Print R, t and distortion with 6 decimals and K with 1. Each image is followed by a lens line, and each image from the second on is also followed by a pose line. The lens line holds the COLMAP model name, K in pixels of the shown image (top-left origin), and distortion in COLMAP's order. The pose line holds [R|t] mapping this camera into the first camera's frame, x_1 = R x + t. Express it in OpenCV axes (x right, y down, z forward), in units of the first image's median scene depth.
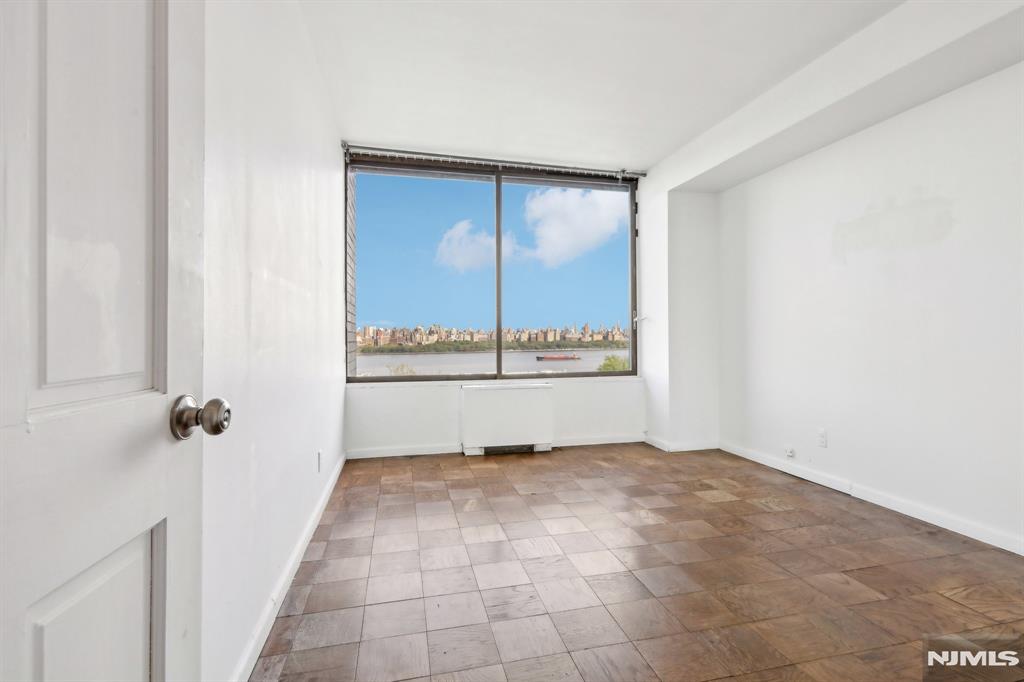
lens RADIAL K [[489.5, 0, 511.5], [0, 489.5, 326.4], [0, 0, 1]] dist [0.000131, 0.000309]
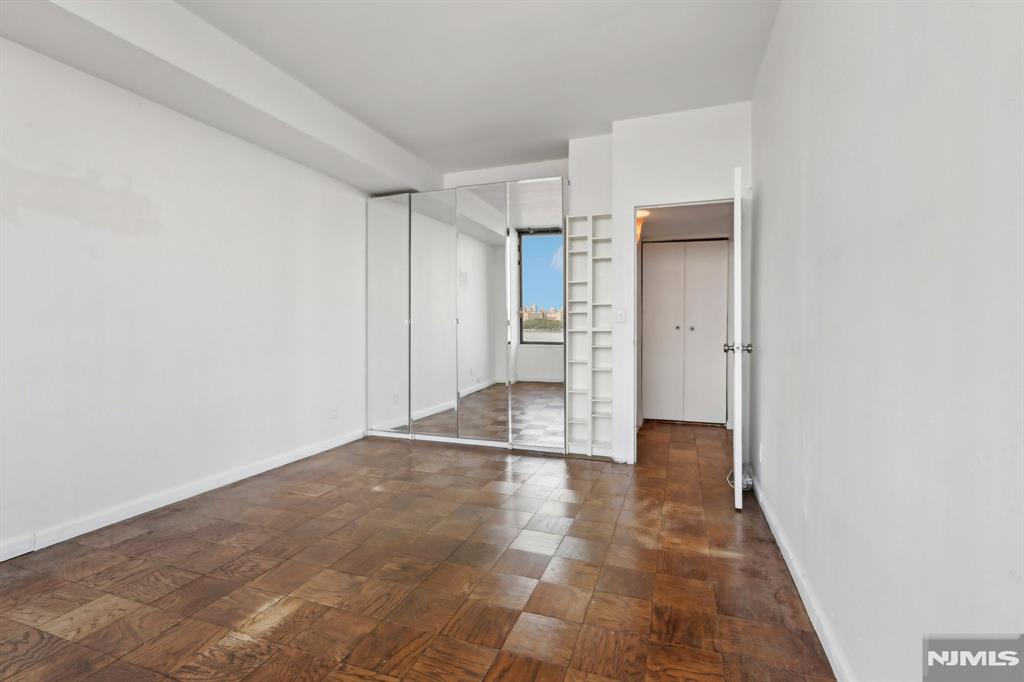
lens RADIAL K [[474.0, 0, 511.4], [0, 474.0, 319.2], [0, 0, 1]] dist [0.000346, 0.000579]
pose [[-0.834402, 0.009708, 0.551070, -0.349187], [-0.005966, 0.999627, -0.026643, 0.018562], [-0.551124, -0.025519, -0.834033, 1.454964]]
